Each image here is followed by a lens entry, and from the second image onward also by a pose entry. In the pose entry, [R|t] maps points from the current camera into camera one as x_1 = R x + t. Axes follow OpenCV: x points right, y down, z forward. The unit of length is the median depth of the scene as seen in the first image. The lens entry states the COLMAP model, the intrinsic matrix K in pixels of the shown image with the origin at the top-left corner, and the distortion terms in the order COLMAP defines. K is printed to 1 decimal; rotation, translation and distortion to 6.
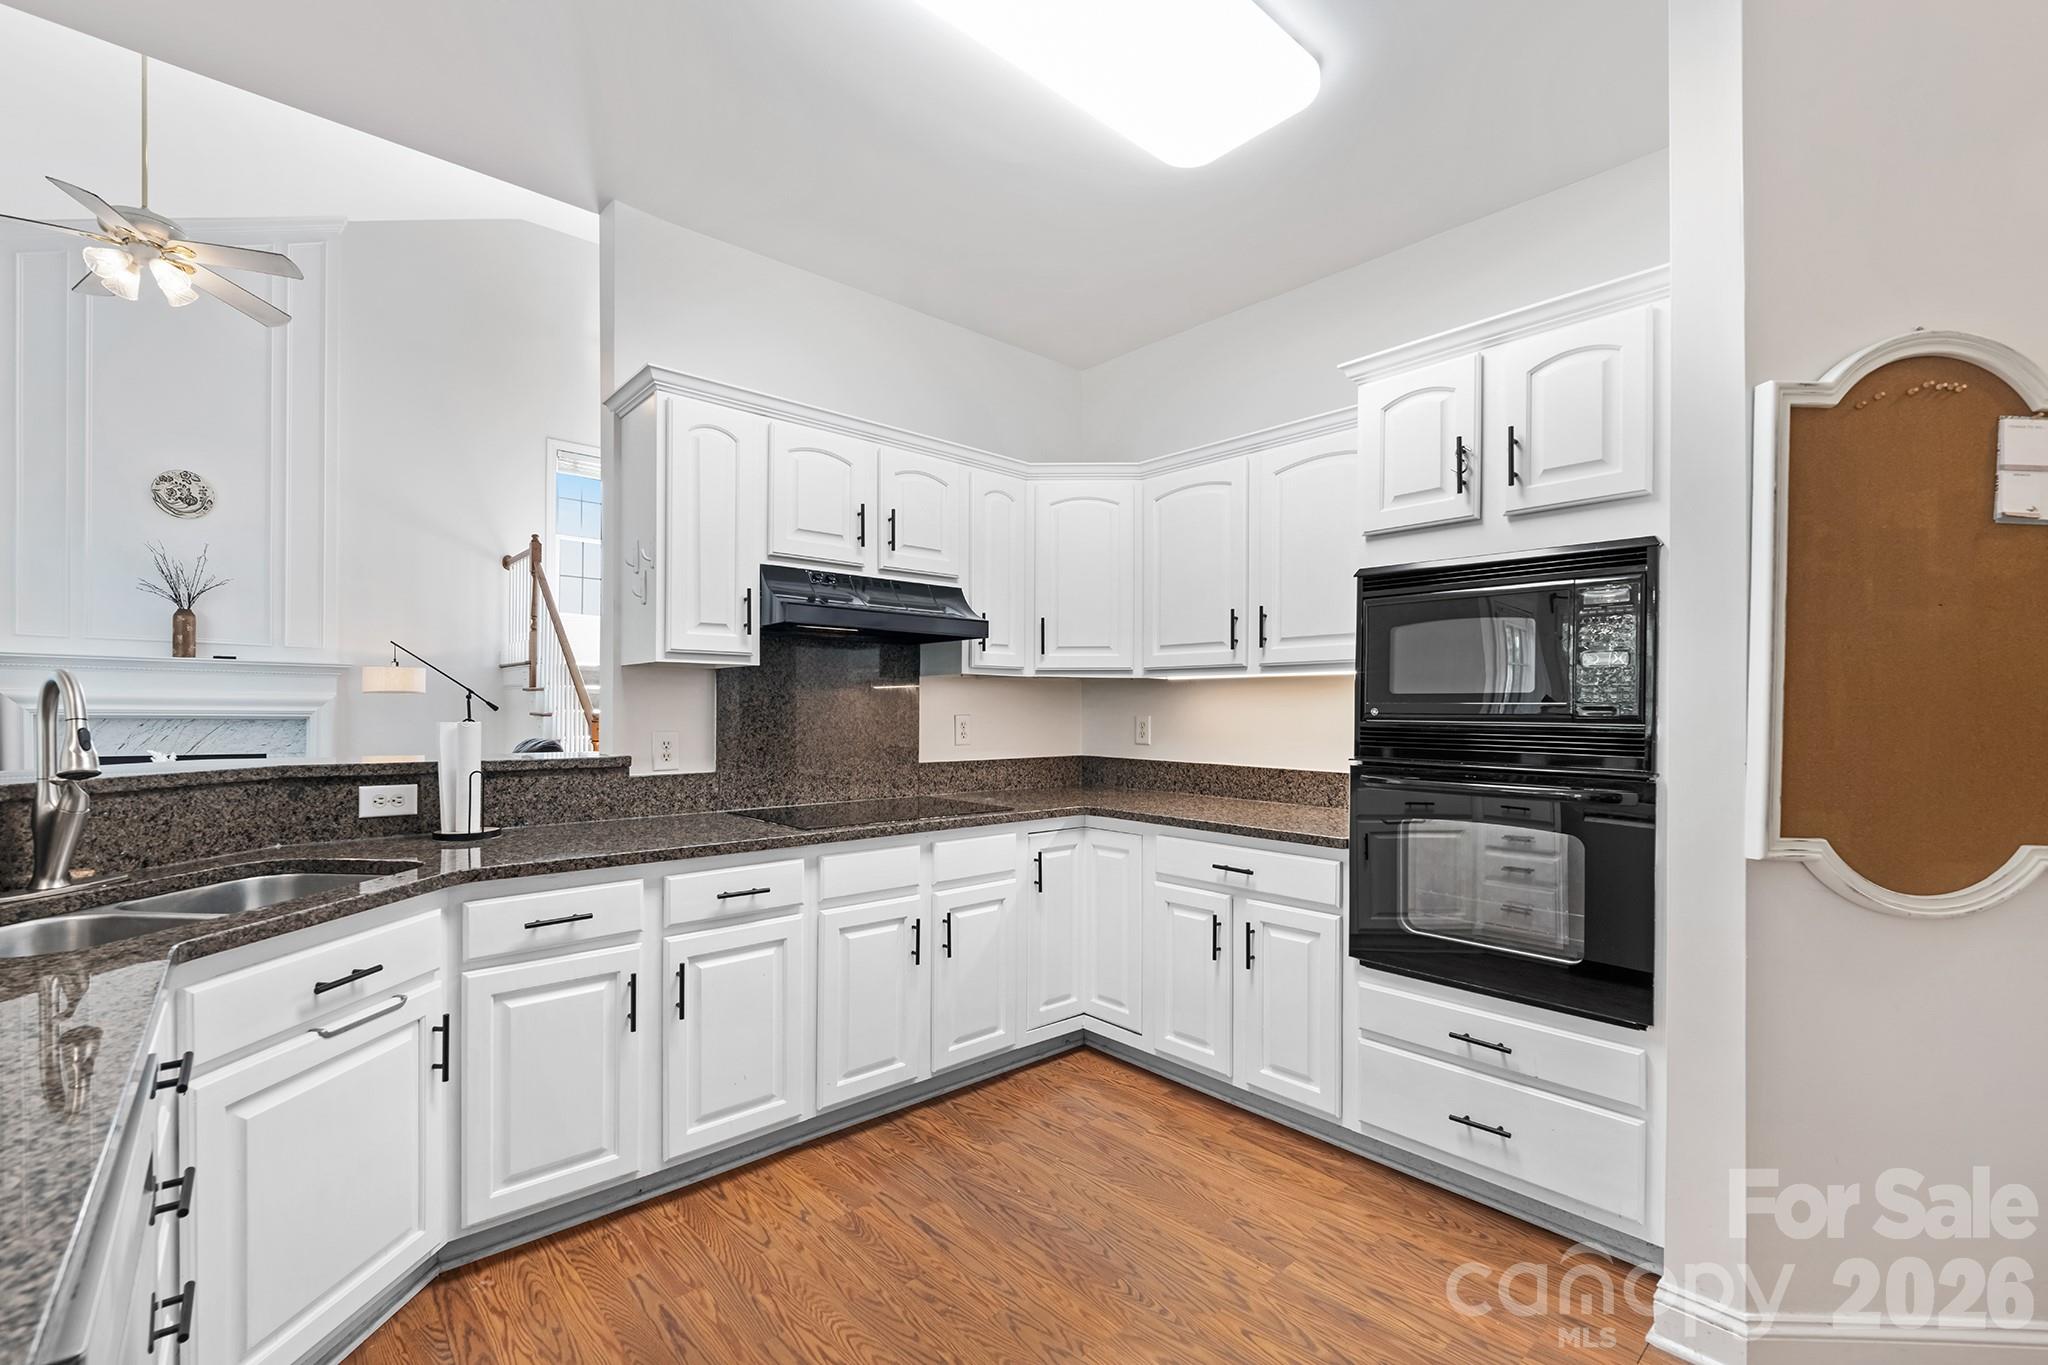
lens RADIAL K [[872.8, 0, 1026.6], [0, 872.8, 720.9], [0, 0, 1]] dist [-0.016203, -0.000348]
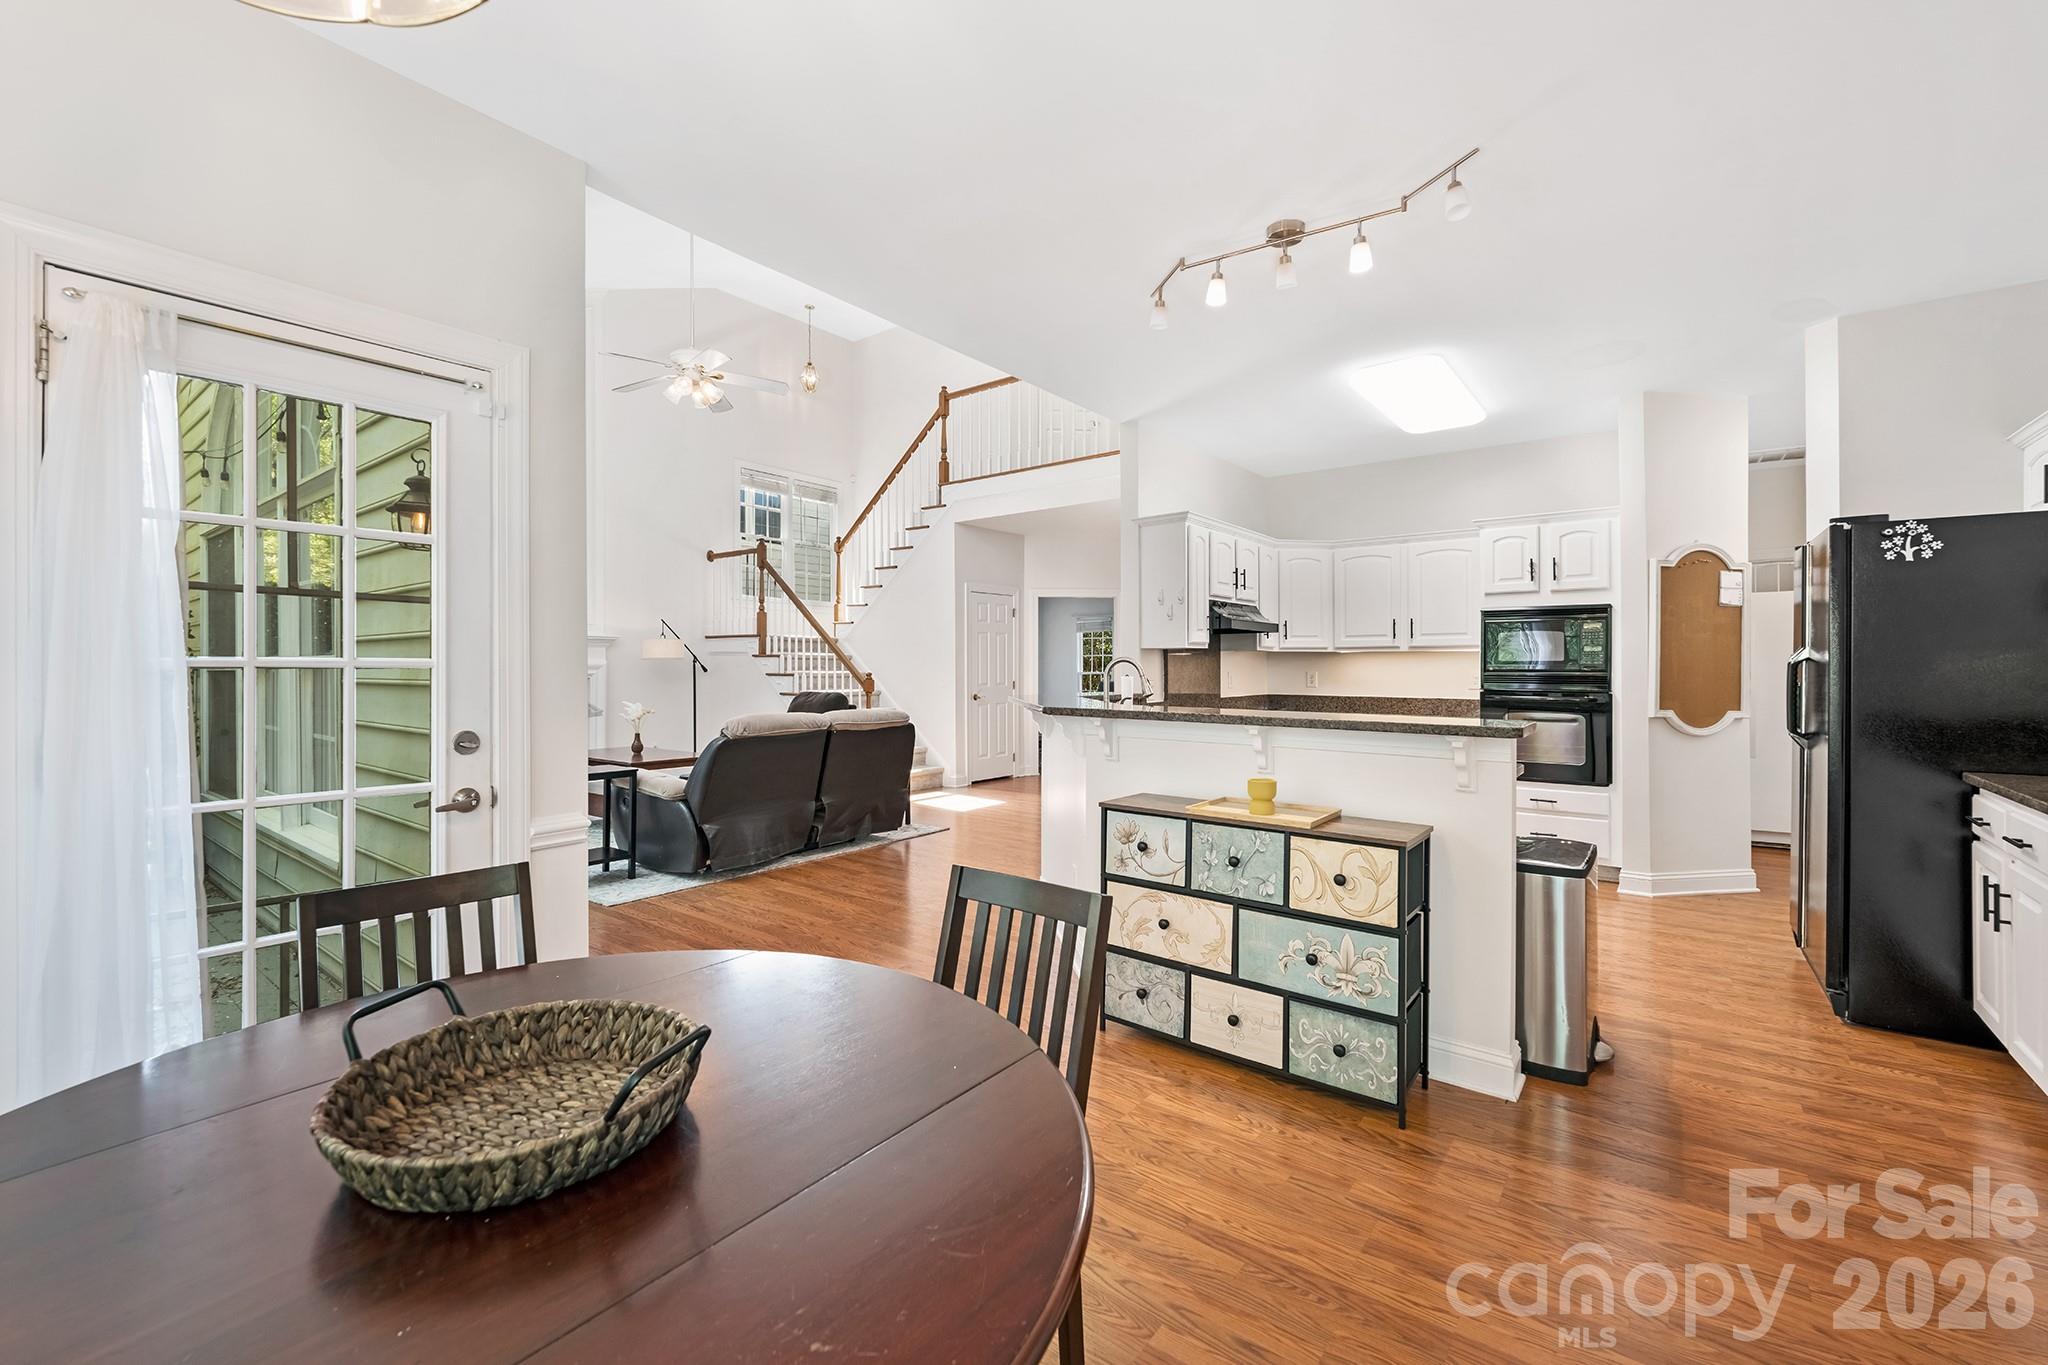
lens RADIAL K [[840.0, 0, 1023.4], [0, 840.0, 668.6], [0, 0, 1]] dist [-0.004877, -0.000396]
pose [[0.983900, -0.007213, 0.178575, -1.081943], [0.009176, 0.999906, -0.010167, 0.000632], [-0.178485, 0.011642, 0.983874, -0.875248]]
